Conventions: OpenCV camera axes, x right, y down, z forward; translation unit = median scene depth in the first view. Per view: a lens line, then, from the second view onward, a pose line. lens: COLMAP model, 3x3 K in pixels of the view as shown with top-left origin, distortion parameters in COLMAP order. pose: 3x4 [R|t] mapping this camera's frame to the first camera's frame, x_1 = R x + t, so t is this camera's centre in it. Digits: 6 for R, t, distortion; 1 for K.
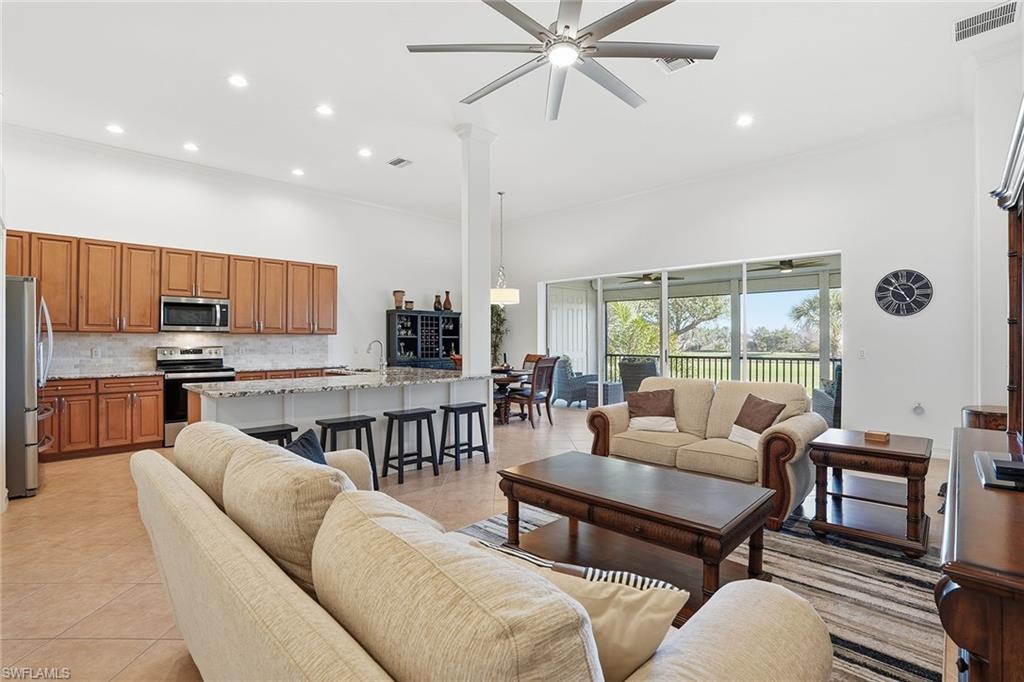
lens RADIAL K [[476.0, 0, 512.0], [0, 476.0, 341.0], [0, 0, 1]] dist [-0.001077, 0.000724]
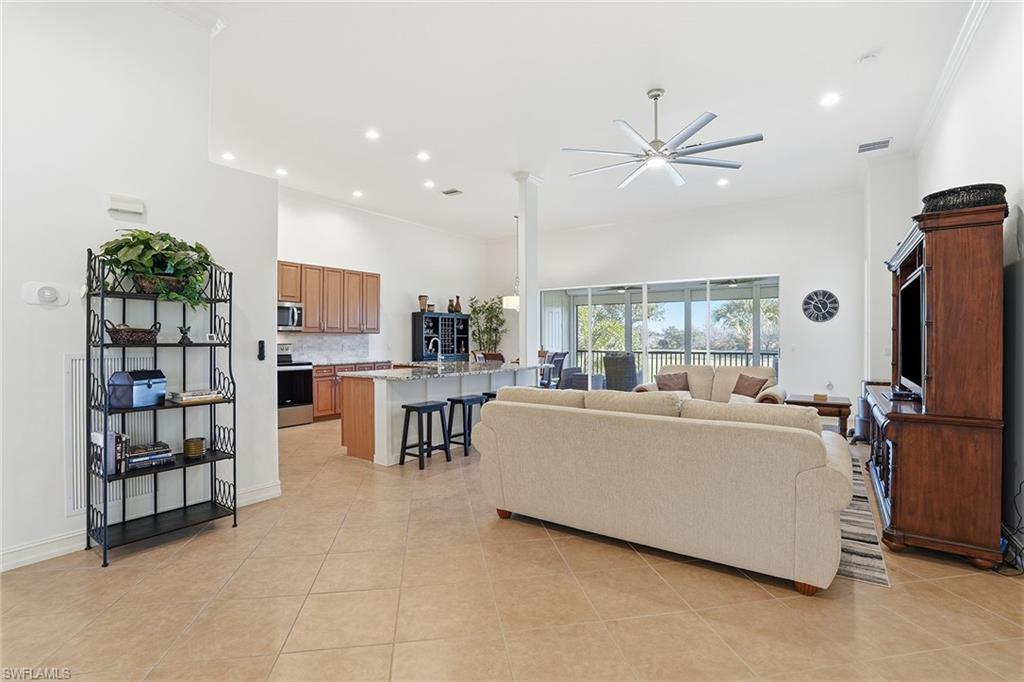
lens RADIAL K [[490.0, 0, 512.0], [0, 490.0, 341.0], [0, 0, 1]] dist [-0.000955, -0.000216]
pose [[0.985072, -0.000243, 0.172145, -0.266551], [-0.000163, 0.999997, 0.002340, 0.001537], [-0.172145, -0.002333, 0.985069, -0.227864]]
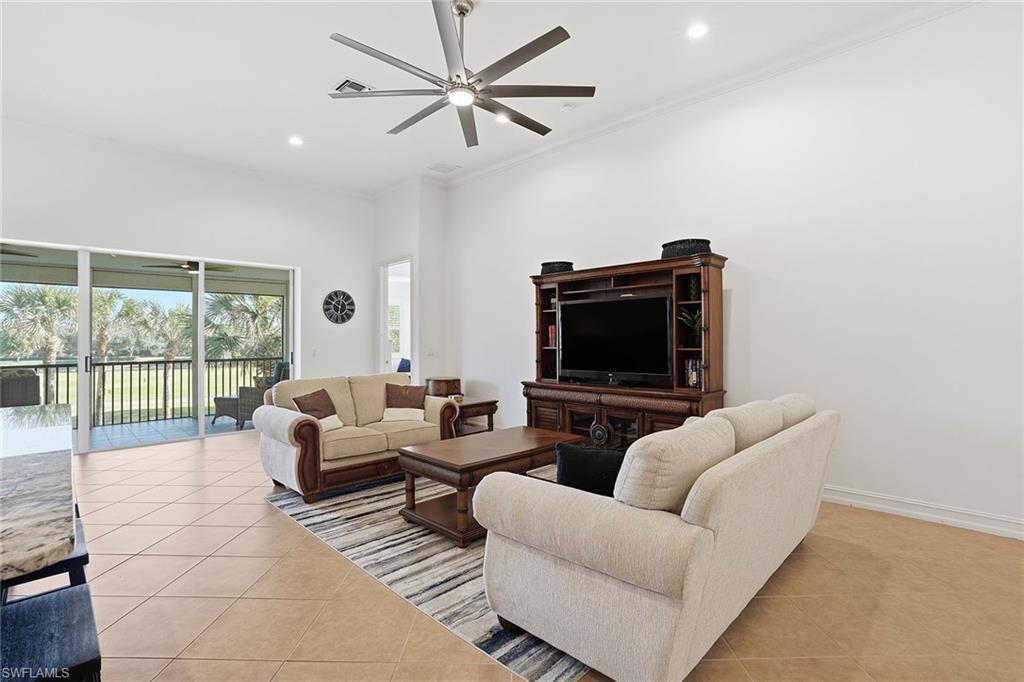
lens RADIAL K [[490.0, 0, 512.0], [0, 490.0, 341.0], [0, 0, 1]] dist [-0.000955, -0.000216]
pose [[0.032565, -0.006081, 0.999451, -0.438589], [0.009968, 0.999934, 0.005760, -0.003874], [-0.999420, 0.009775, 0.032623, 0.333540]]
